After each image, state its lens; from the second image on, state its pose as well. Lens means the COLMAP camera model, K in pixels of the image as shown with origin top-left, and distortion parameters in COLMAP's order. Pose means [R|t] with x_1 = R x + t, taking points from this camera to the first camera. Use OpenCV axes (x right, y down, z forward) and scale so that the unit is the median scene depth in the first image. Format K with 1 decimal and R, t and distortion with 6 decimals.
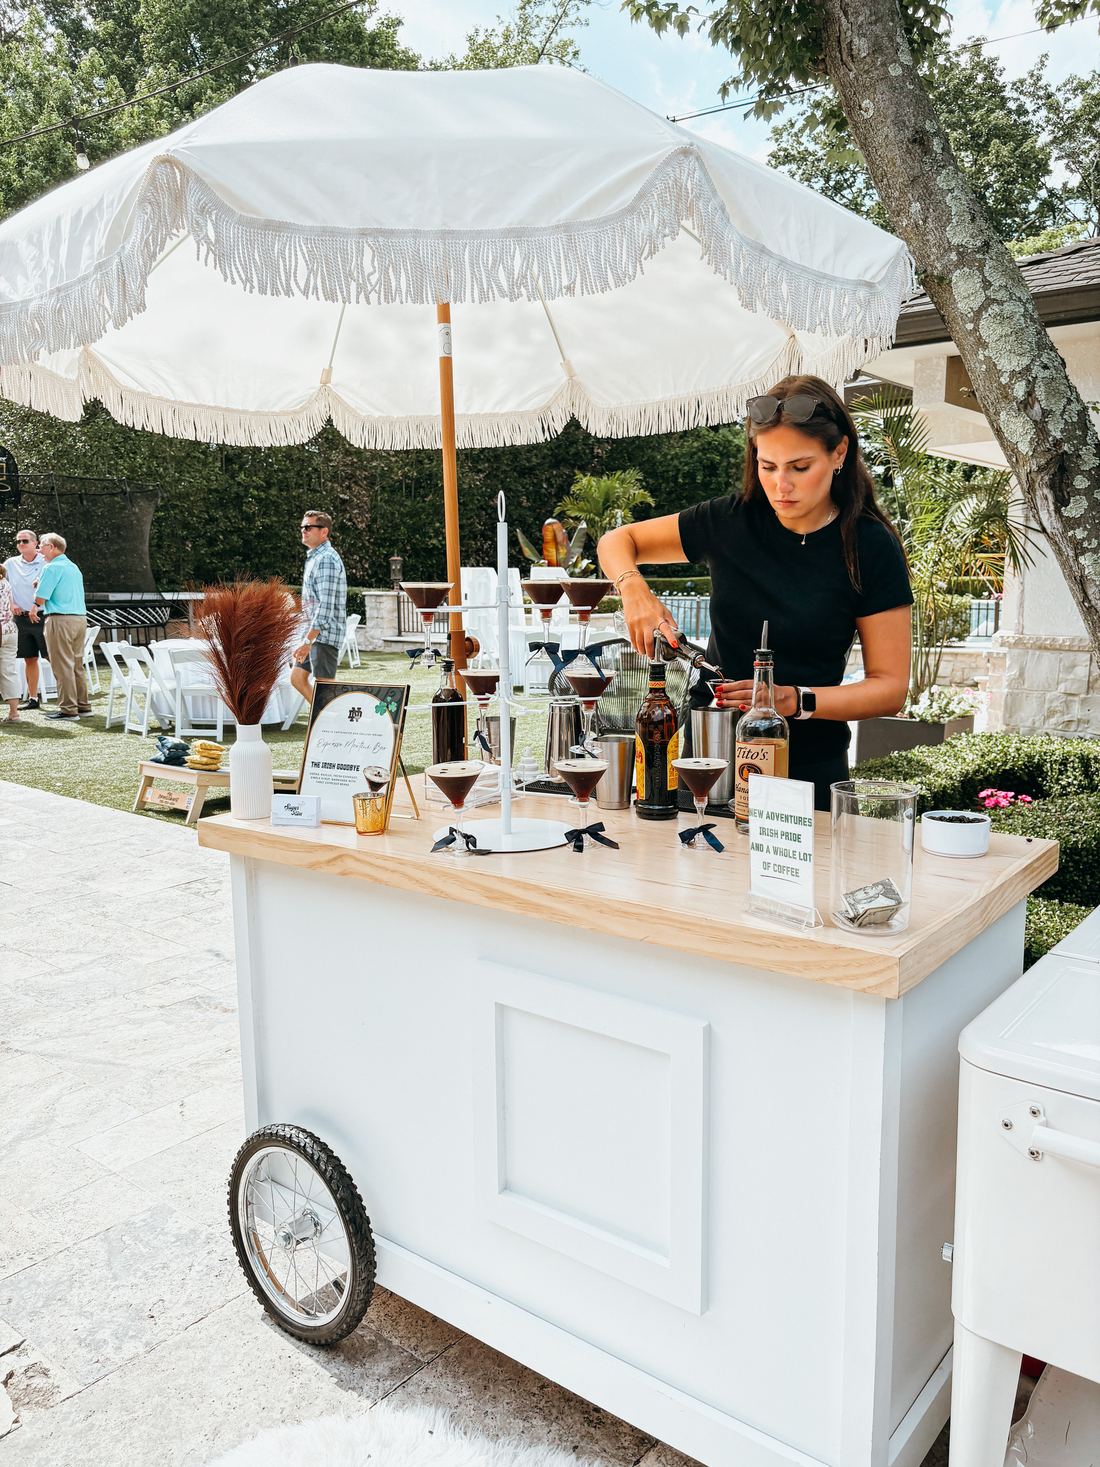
lens RADIAL K [[1112.6, 0, 548.8], [0, 1112.6, 737.7], [0, 0, 1]] dist [0.037840, -0.042779]
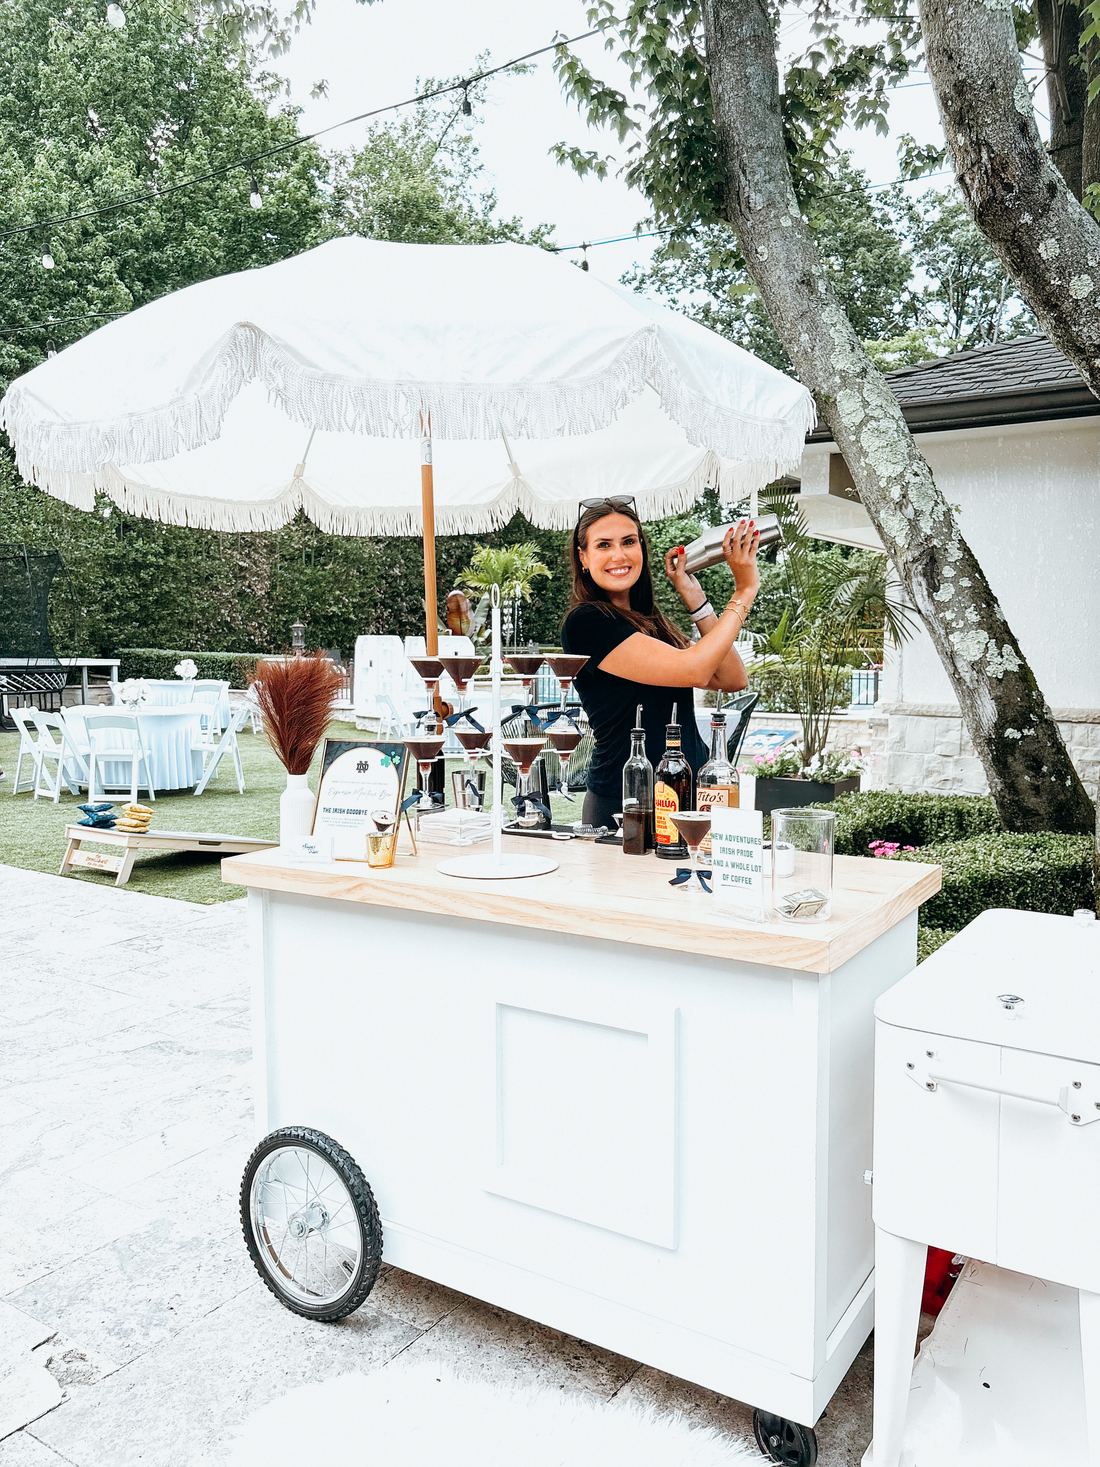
lens RADIAL K [[1112.6, 0, 548.7], [0, 1112.6, 731.8], [0, 0, 1]] dist [0.037840, -0.042779]
pose [[0.995447, -0.000242, 0.095319, -0.050020], [0.006464, 0.997866, -0.064970, 0.010947], [-0.095100, 0.065290, 0.993324, -0.104890]]
